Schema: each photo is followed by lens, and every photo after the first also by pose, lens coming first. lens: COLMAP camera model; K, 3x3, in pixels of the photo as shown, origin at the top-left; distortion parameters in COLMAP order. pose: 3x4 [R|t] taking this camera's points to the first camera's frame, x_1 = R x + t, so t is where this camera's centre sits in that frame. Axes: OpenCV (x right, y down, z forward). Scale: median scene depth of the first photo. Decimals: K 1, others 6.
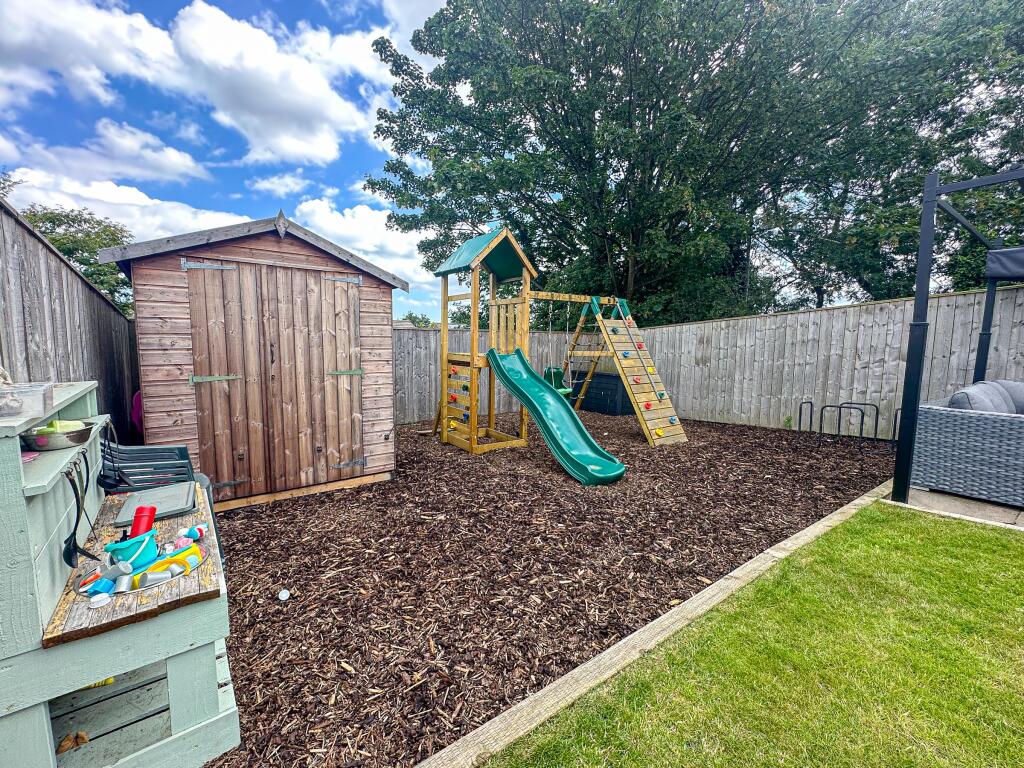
lens RADIAL K [[422.3, 0, 513.2], [0, 422.3, 369.1], [0, 0, 1]] dist [-0.012983, 0.000176]
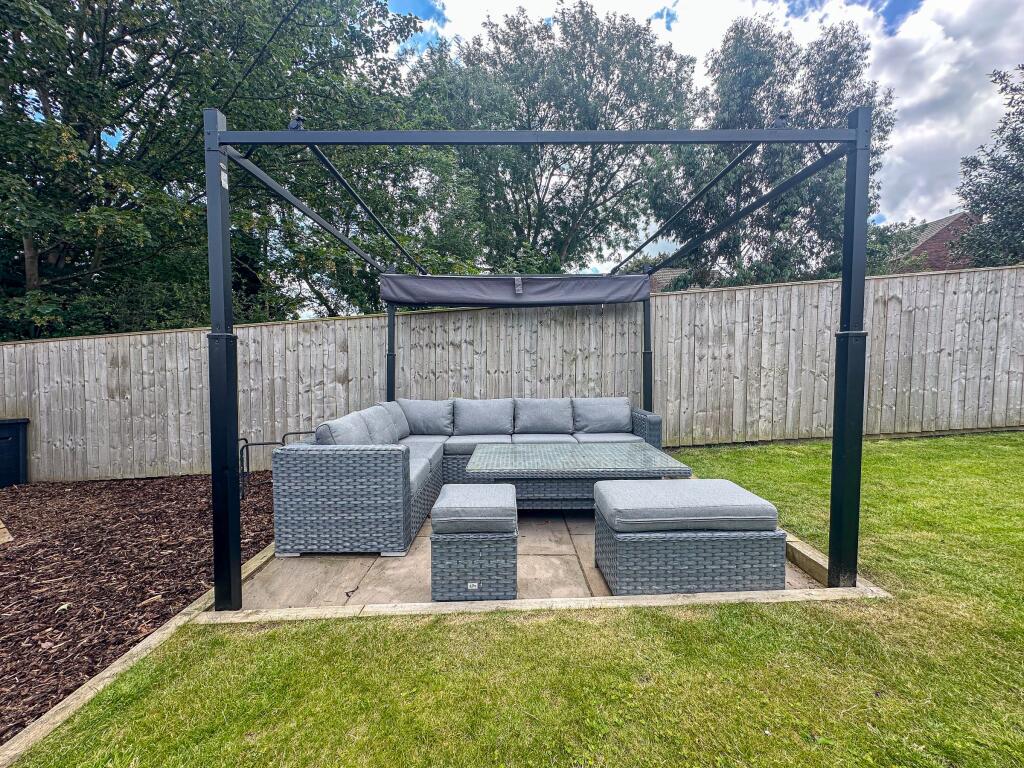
lens RADIAL K [[422.3, 0, 513.2], [0, 422.3, 369.1], [0, 0, 1]] dist [-0.012983, 0.000176]
pose [[0.546039, -0.015262, 0.837621, 0.305297], [0.057970, 0.998126, -0.019603, -0.007554], [-0.835752, 0.059261, 0.545900, 0.121110]]
